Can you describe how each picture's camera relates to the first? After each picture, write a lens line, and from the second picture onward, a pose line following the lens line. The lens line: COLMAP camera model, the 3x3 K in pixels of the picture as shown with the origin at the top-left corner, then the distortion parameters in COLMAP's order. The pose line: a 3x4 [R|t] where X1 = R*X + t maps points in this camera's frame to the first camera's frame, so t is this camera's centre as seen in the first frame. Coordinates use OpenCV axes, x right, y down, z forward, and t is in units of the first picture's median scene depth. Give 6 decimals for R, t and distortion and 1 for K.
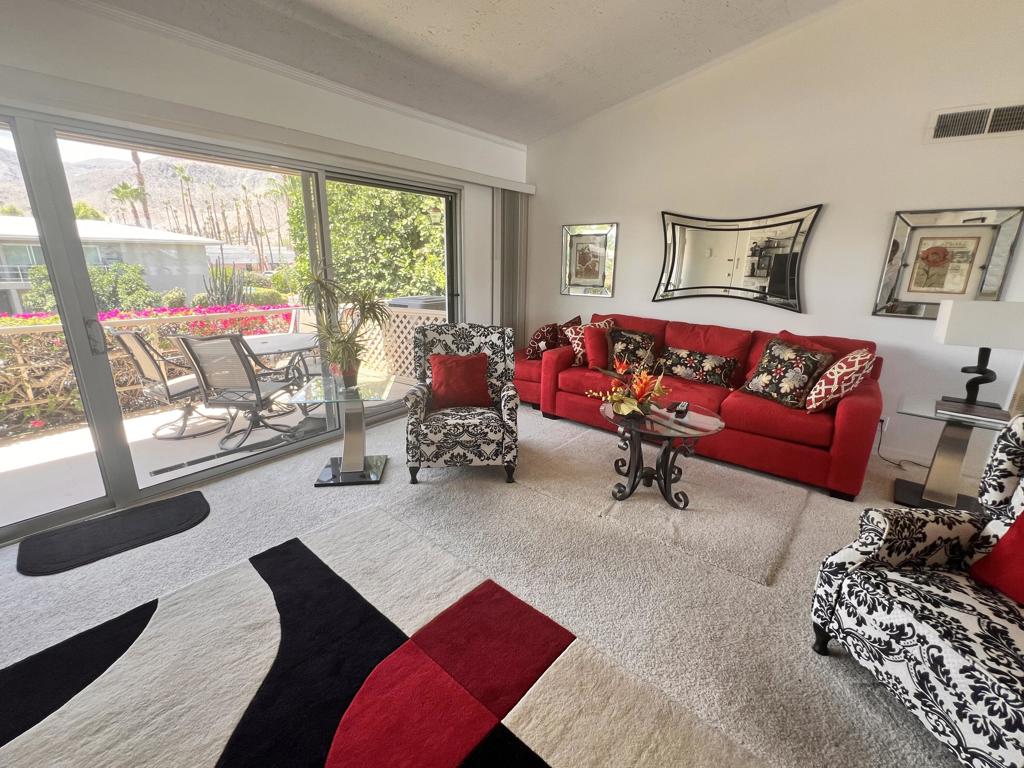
lens RADIAL K [[437.3, 0, 509.7], [0, 437.3, 381.9], [0, 0, 1]] dist [-0.000540, 0.000134]
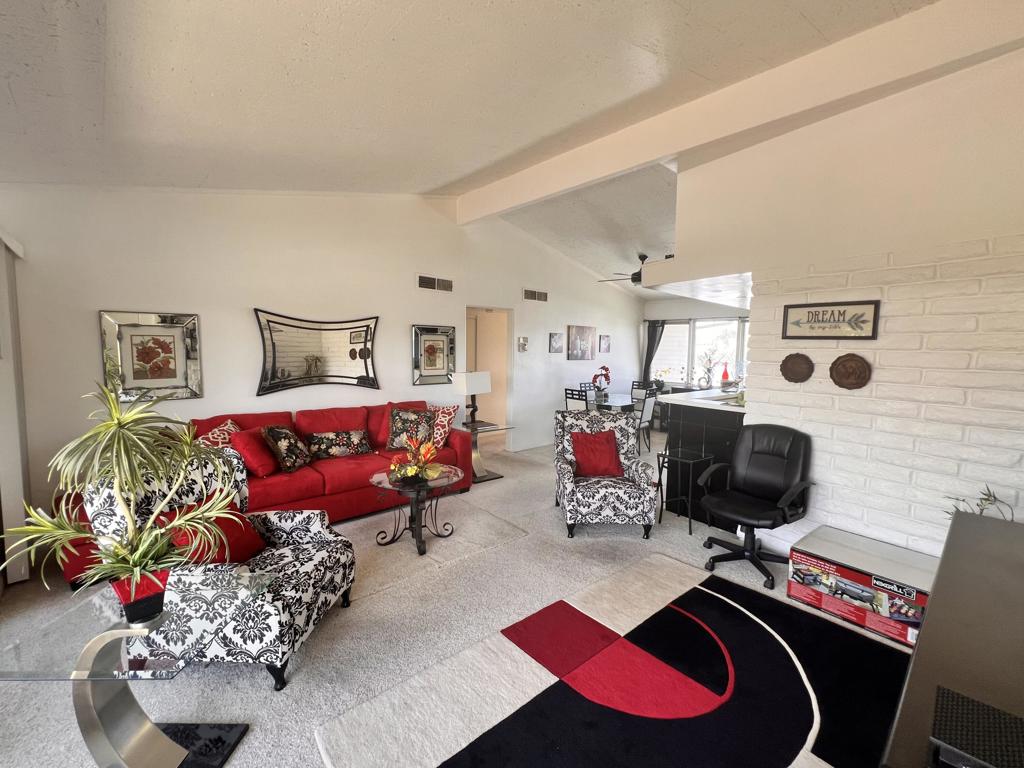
lens RADIAL K [[437.3, 0, 509.7], [0, 437.3, 381.9], [0, 0, 1]] dist [-0.000540, 0.000134]
pose [[0.156418, -0.090987, 0.983491, -0.734518], [0.259342, 0.964592, 0.047992, -0.157024], [-0.953035, 0.247554, 0.174476, 0.393683]]
